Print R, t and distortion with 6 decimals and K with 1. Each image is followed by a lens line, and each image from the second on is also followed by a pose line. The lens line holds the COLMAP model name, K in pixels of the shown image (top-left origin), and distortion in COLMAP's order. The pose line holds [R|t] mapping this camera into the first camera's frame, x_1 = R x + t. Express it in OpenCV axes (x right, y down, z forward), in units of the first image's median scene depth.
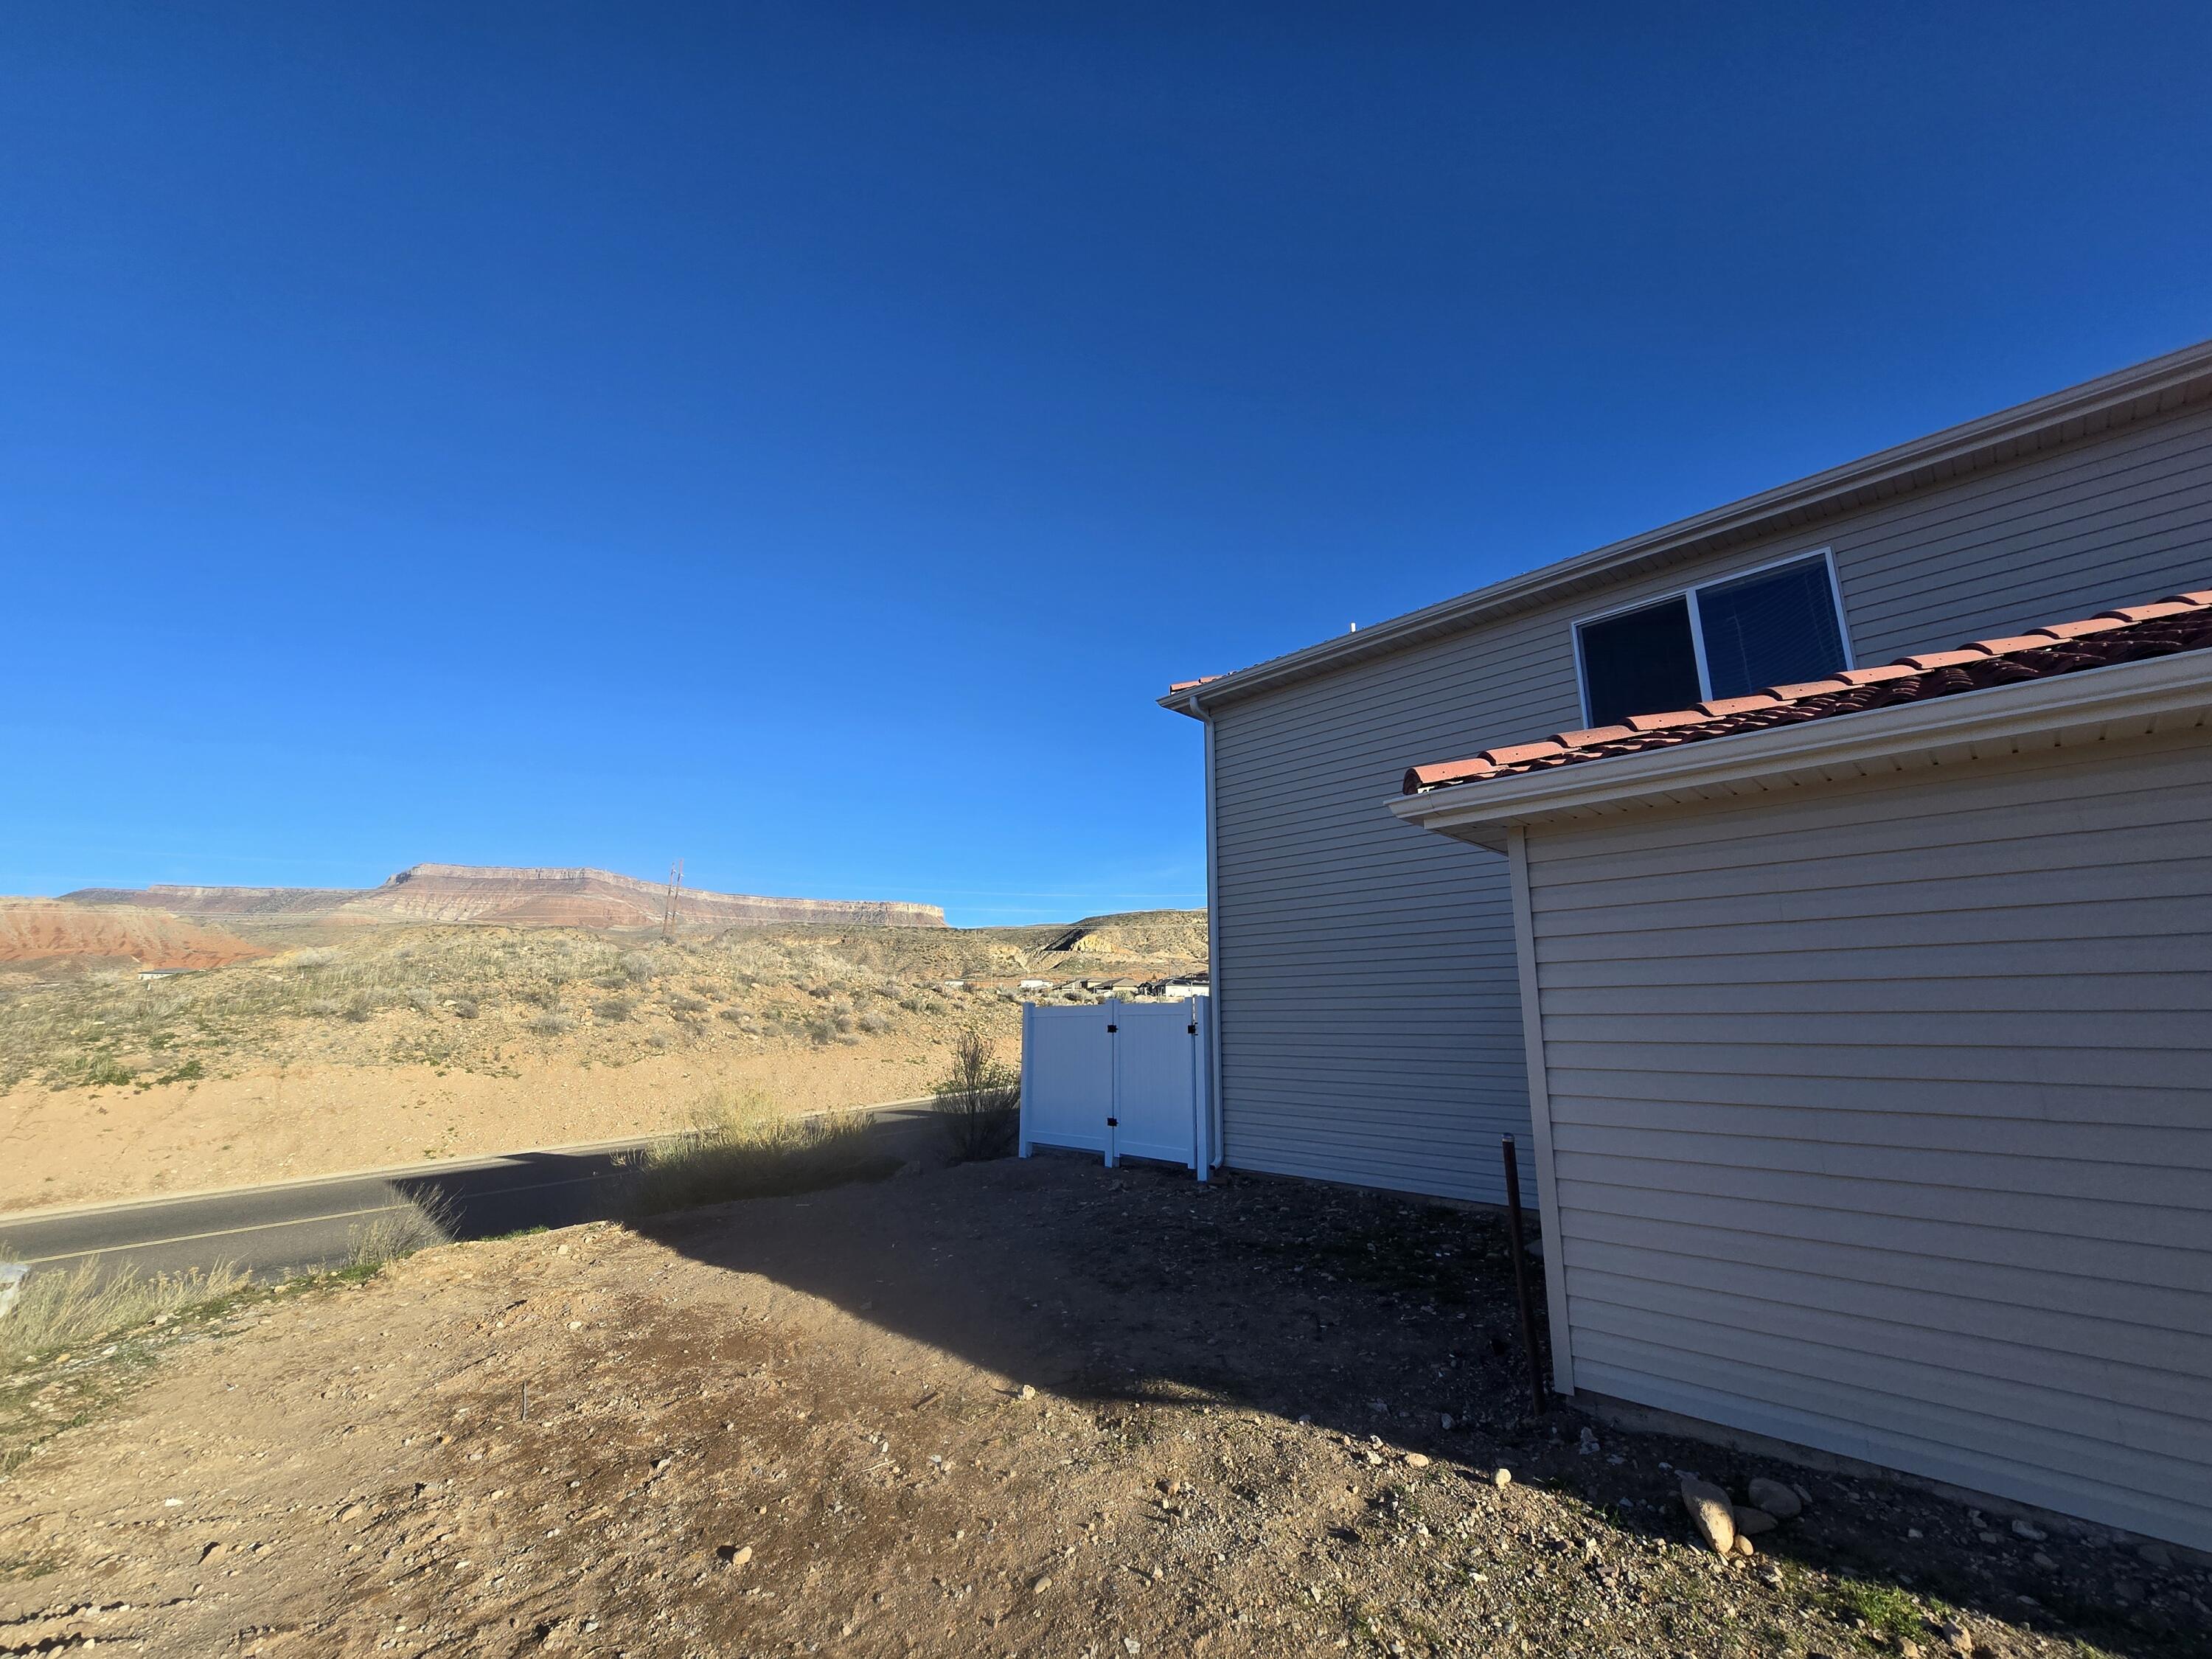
lens RADIAL K [[879.2, 0, 1106.0], [0, 879.2, 829.5], [0, 0, 1]] dist [-0.002506, -0.000225]
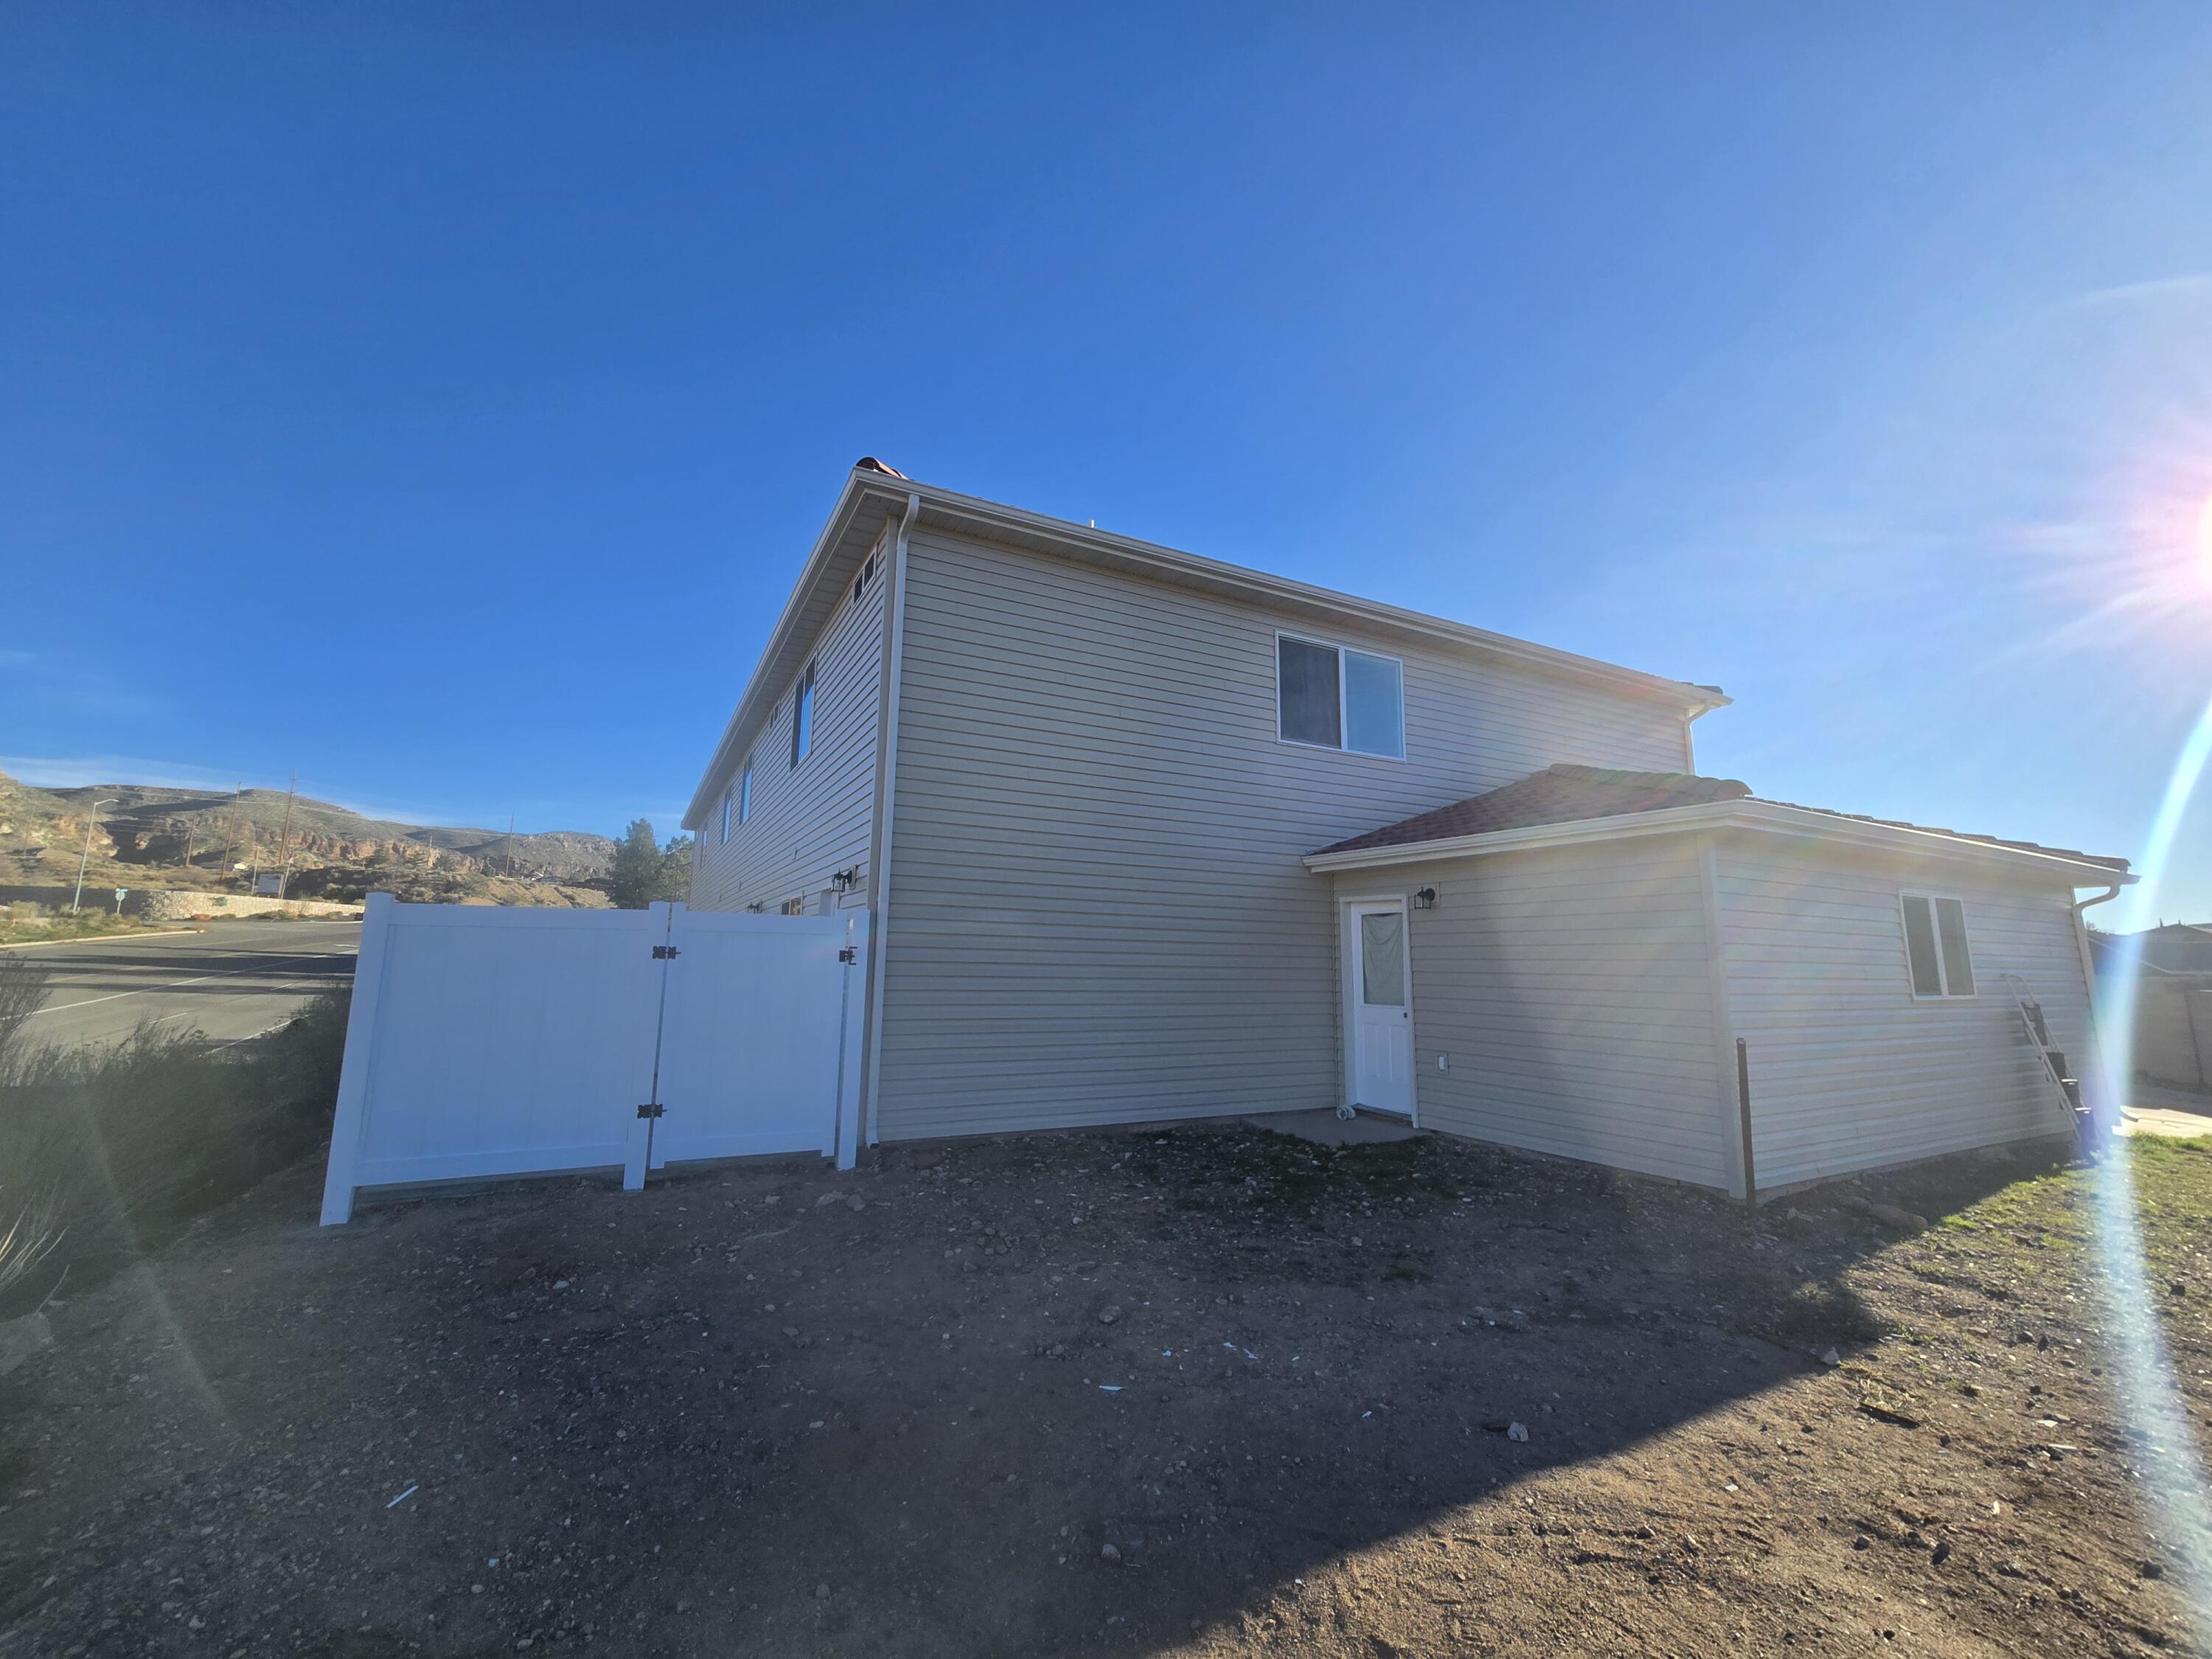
lens RADIAL K [[876.4, 0, 1106.0], [0, 876.4, 829.5], [0, 0, 1]] dist [-0.008969, 0.000184]
pose [[0.300800, 0.146404, 0.942383, -0.509653], [-0.221169, 0.971916, -0.080397, 0.144257], [-0.927687, -0.184243, 0.324732, 0.619633]]
